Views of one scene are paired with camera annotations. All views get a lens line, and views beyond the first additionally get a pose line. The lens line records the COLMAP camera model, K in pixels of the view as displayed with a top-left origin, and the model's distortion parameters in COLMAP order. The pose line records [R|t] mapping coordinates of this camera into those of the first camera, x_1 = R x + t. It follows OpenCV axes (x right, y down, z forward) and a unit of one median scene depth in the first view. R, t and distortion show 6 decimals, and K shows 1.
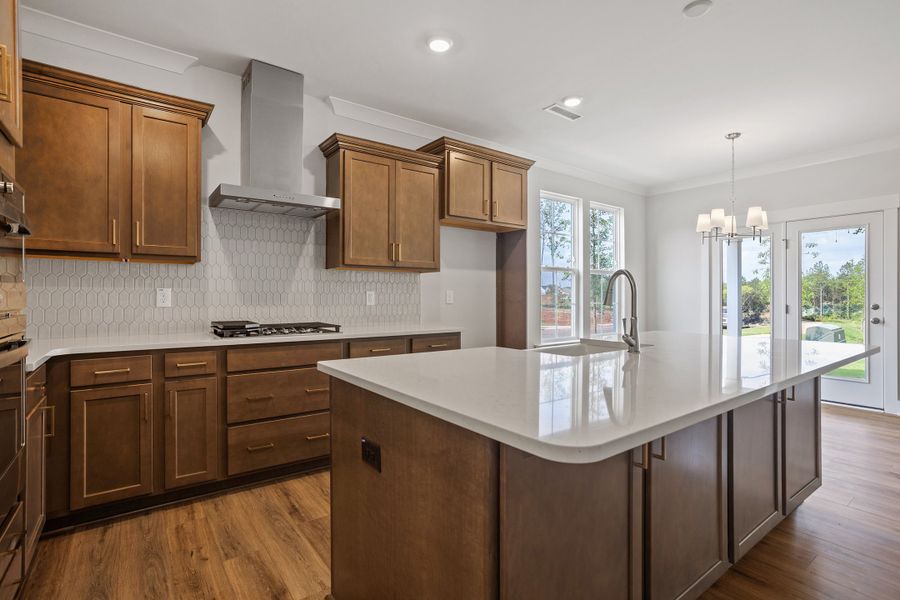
lens RADIAL K [[436.9, 0, 443.1], [0, 436.9, 298.5], [0, 0, 1]] dist [-0.034131, 0.011806]
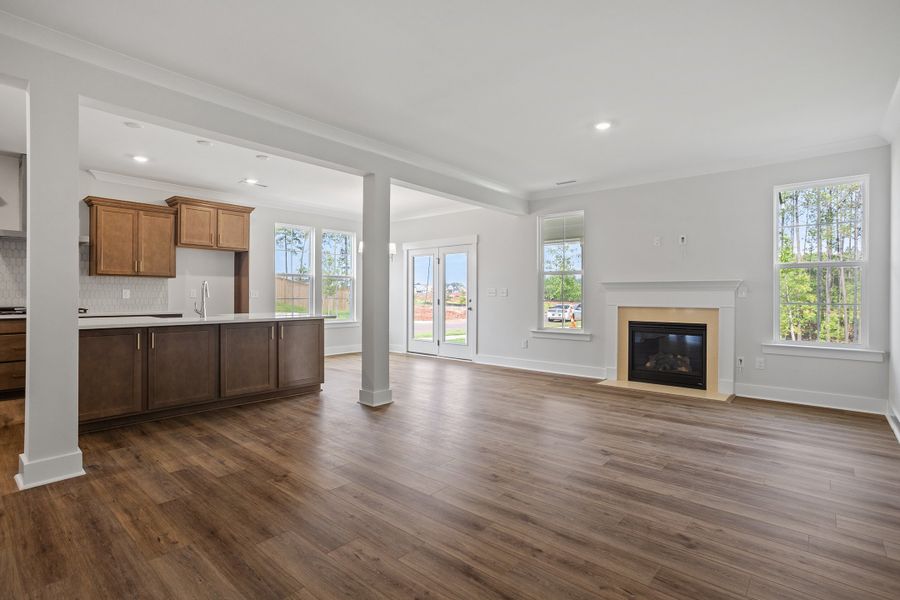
lens RADIAL K [[436.9, 0, 455.2], [0, 436.9, 290.8], [0, 0, 1]] dist [-0.034131, 0.011806]
pose [[0.978812, 0.004703, 0.204709, 0.673936], [-0.001617, 0.999883, -0.015238, 0.009155], [-0.204757, 0.014584, 0.978704, -0.770834]]
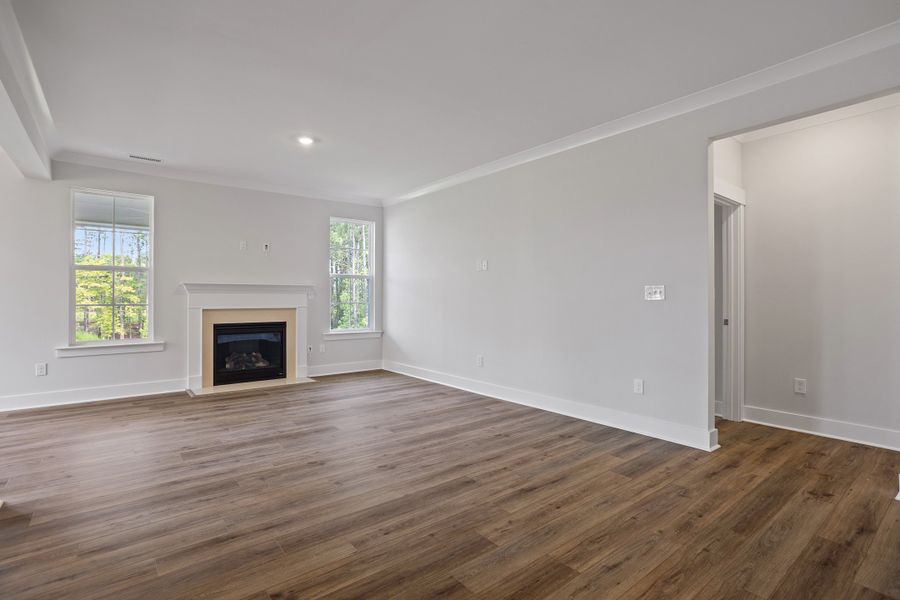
lens RADIAL K [[436.9, 0, 451.7], [0, 436.9, 300.3], [0, 0, 1]] dist [-0.034131, 0.011806]
pose [[-0.021479, -0.006357, 0.999749, 0.120129], [0.003045, 0.999975, 0.006424, 0.004044], [-0.999765, 0.003182, -0.021459, -0.190693]]
